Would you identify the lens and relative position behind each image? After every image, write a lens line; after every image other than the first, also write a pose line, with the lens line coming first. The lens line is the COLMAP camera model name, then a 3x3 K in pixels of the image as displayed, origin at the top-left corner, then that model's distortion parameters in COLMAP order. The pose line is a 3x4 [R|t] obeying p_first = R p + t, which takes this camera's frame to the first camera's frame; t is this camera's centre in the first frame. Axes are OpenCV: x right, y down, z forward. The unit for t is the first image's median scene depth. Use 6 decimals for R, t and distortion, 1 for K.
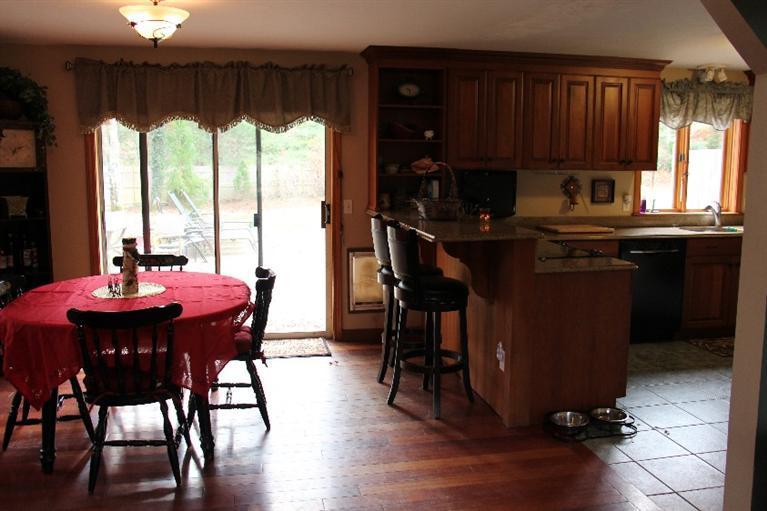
lens RADIAL K [[688.1, 0, 384.8], [0, 688.1, 253.0], [0, 0, 1]] dist [-0.161506, 0.203640]
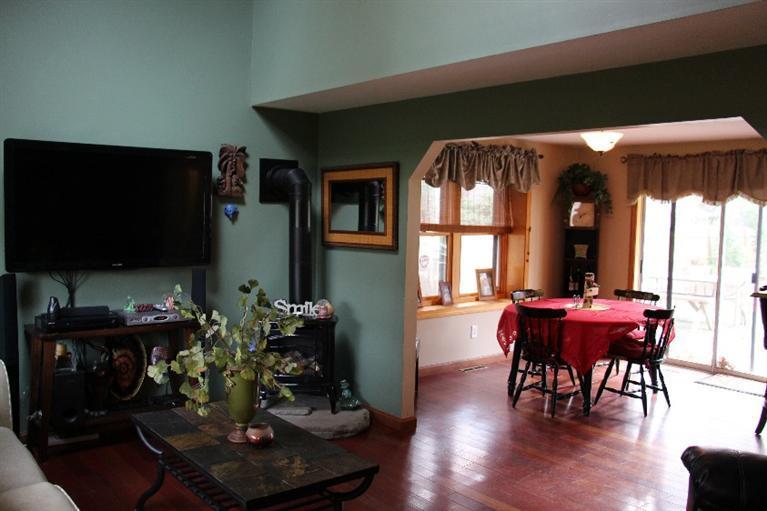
lens RADIAL K [[688.1, 0, 384.8], [0, 688.1, 253.0], [0, 0, 1]] dist [-0.161506, 0.203640]
pose [[0.465050, 0.064574, -0.882926, 0.594786], [-0.135090, 0.990832, 0.001311, -0.006077], [0.874916, 0.118665, 0.469510, -0.133149]]
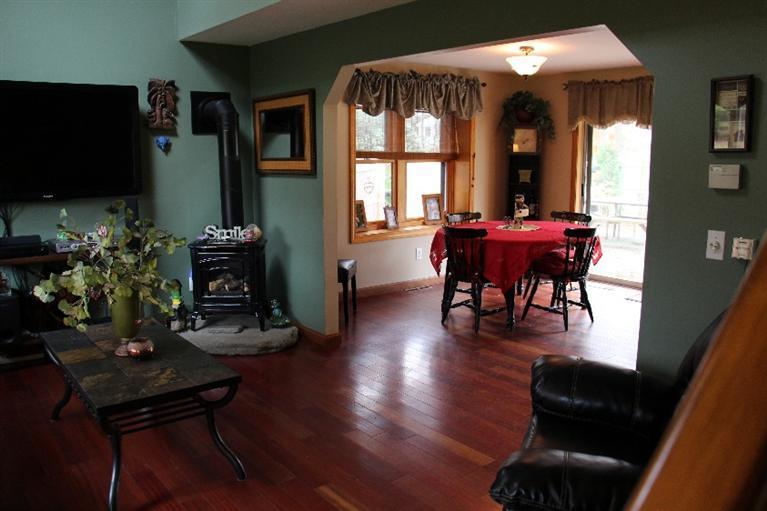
lens RADIAL K [[637.8, 0, 384.0], [0, 637.8, 258.2], [0, 0, 1]] dist [-0.188732, 0.192288]
pose [[0.452202, 0.151227, -0.879002, 0.625446], [-0.113392, 0.987272, 0.111519, -0.004815], [0.884678, 0.049243, 0.463594, -0.000007]]
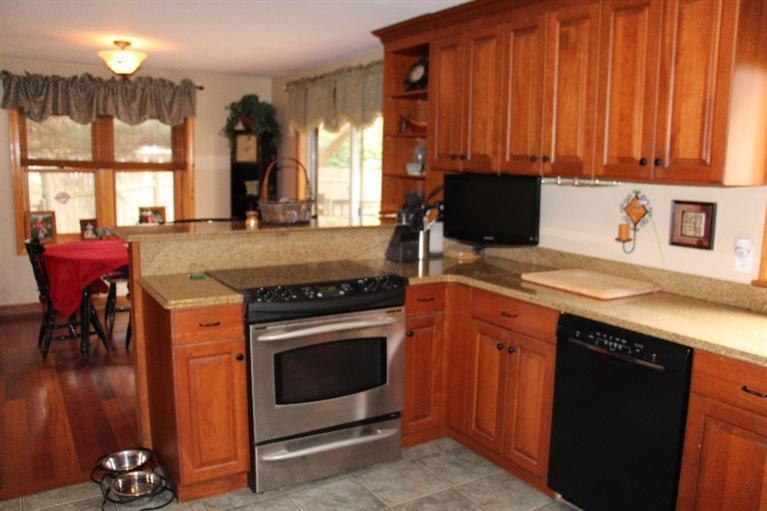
lens RADIAL K [[637.8, 0, 384.0], [0, 637.8, 258.2], [0, 0, 1]] dist [-0.188732, 0.192288]
pose [[0.351582, 0.147663, -0.924438, 0.788812], [-0.140625, 0.984608, 0.103792, -0.096496], [0.925535, 0.093507, 0.366935, 0.728381]]
